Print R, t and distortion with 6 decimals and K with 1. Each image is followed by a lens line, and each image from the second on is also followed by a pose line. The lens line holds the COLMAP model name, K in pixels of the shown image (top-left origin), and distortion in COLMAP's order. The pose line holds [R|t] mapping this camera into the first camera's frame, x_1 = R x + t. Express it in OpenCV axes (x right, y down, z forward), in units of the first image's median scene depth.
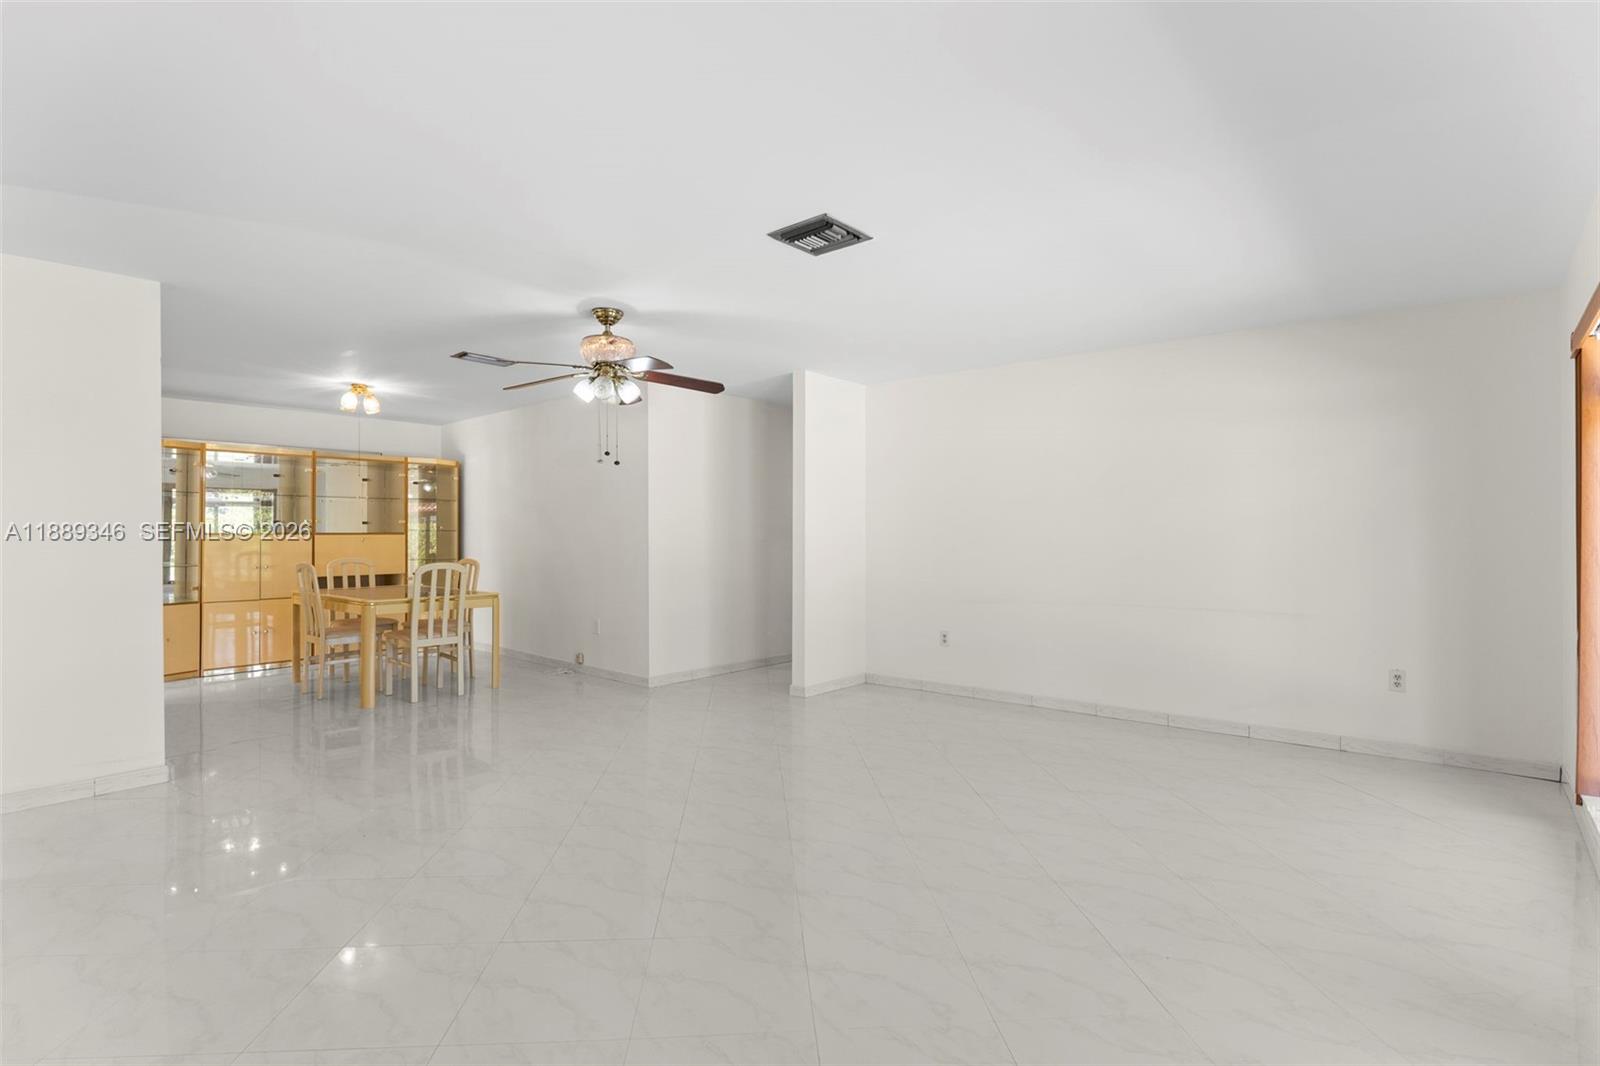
lens RADIAL K [[729.4, 0, 801.5], [0, 729.4, 527.3], [0, 0, 1]] dist [0.003036, 0.000019]
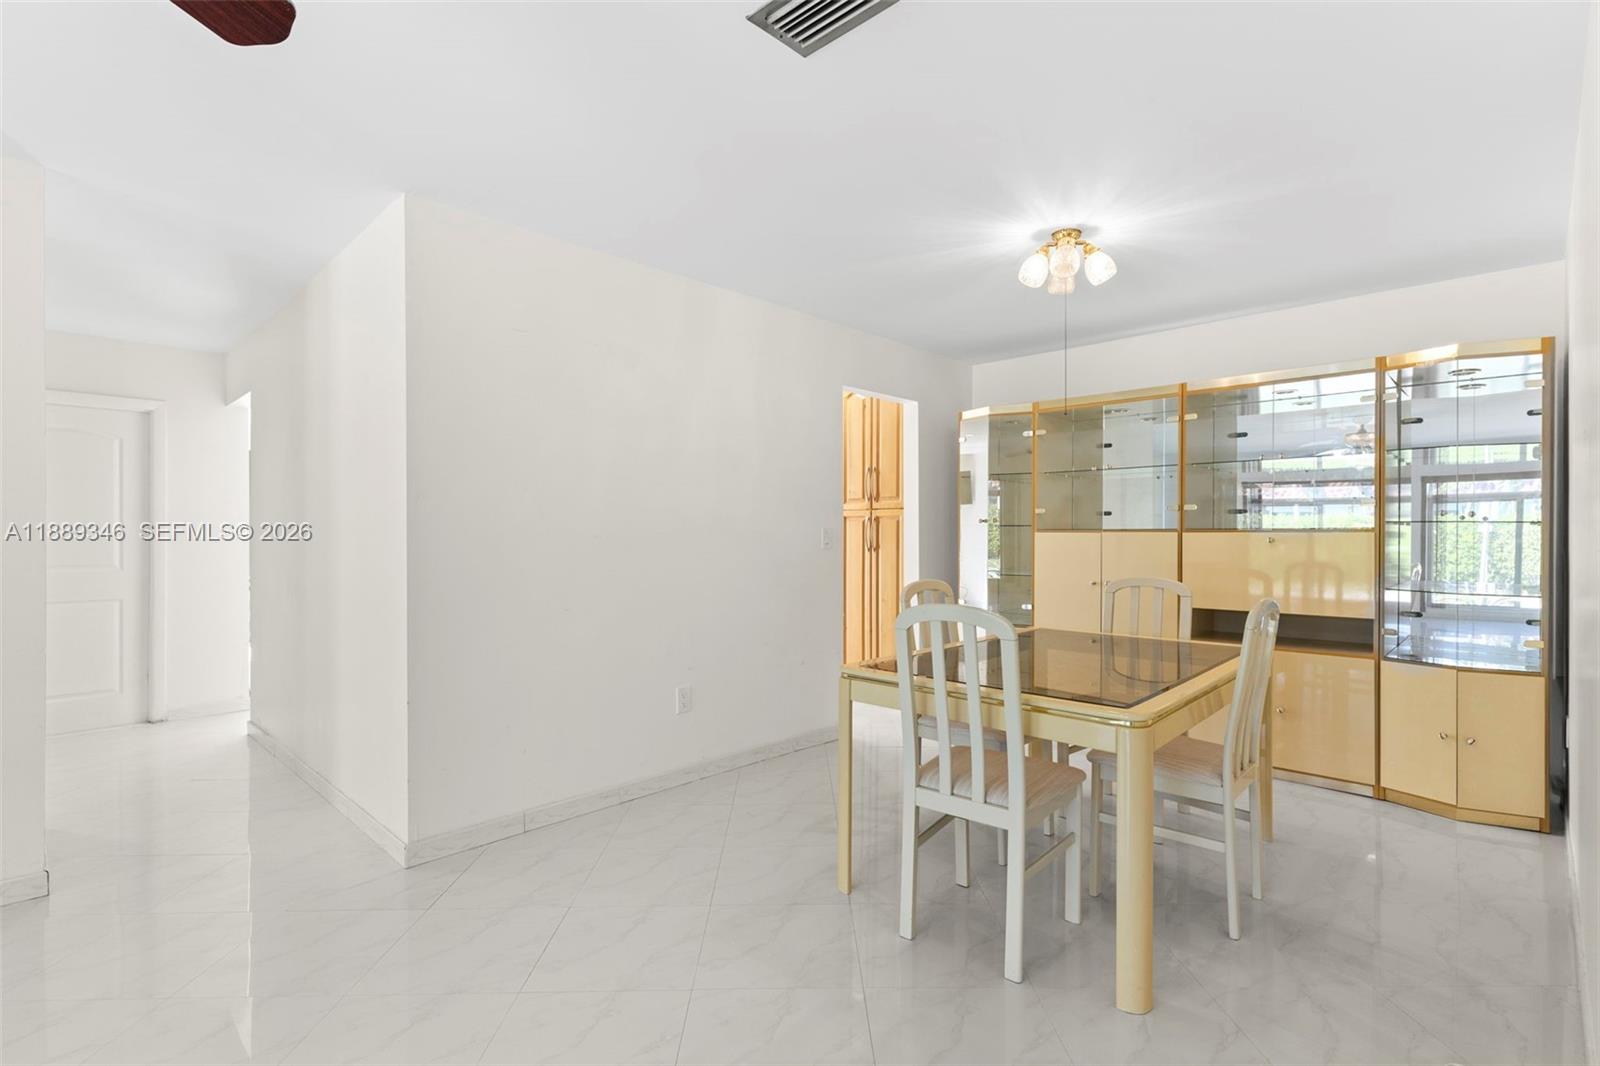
lens RADIAL K [[729.4, 0, 809.1], [0, 729.4, 533.6], [0, 0, 1]] dist [0.003036, 0.000019]
pose [[0.020302, -0.010952, -0.999734, -0.103605], [-0.004876, 0.999927, -0.011053, 0.018591], [0.999782, 0.005099, 0.020247, 0.792311]]
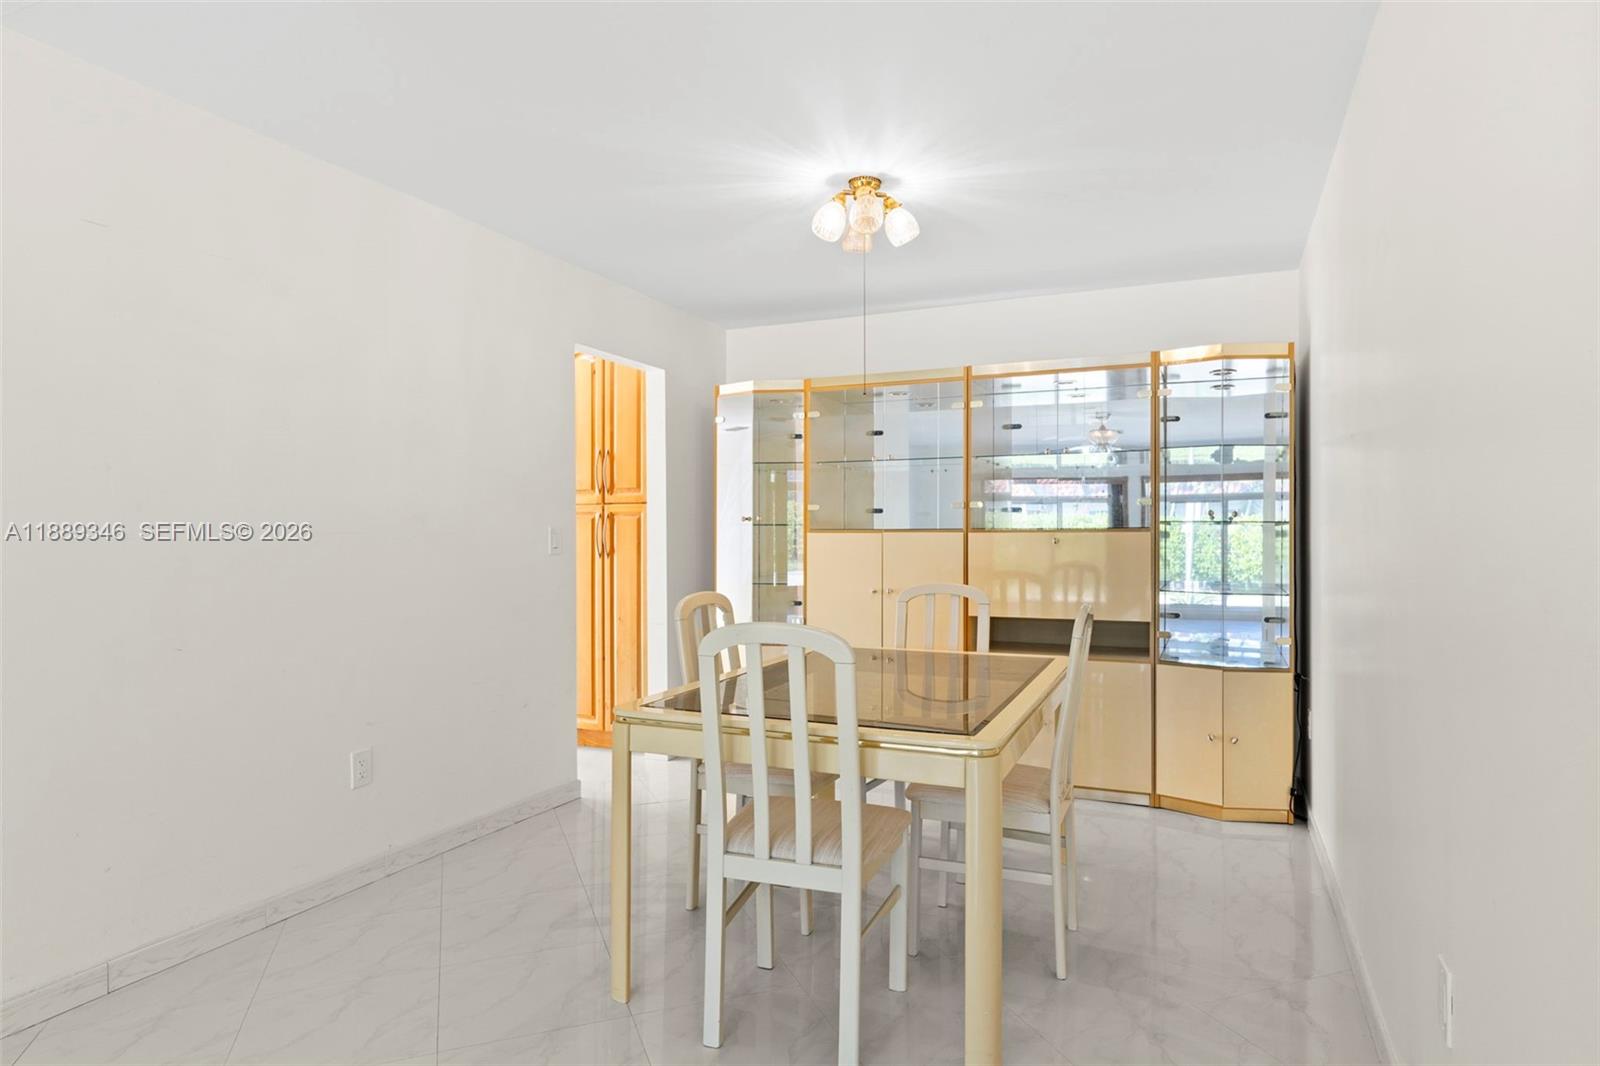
lens RADIAL K [[897.4, 0, 795.9], [0, 897.4, 536.2], [0, 0, 1]] dist [0.004846, -0.001887]
pose [[0.349804, -0.009281, -0.936777, -0.122514], [0.000654, 0.999953, -0.009662, 0.018428], [0.936823, 0.002767, 0.349793, 0.757933]]
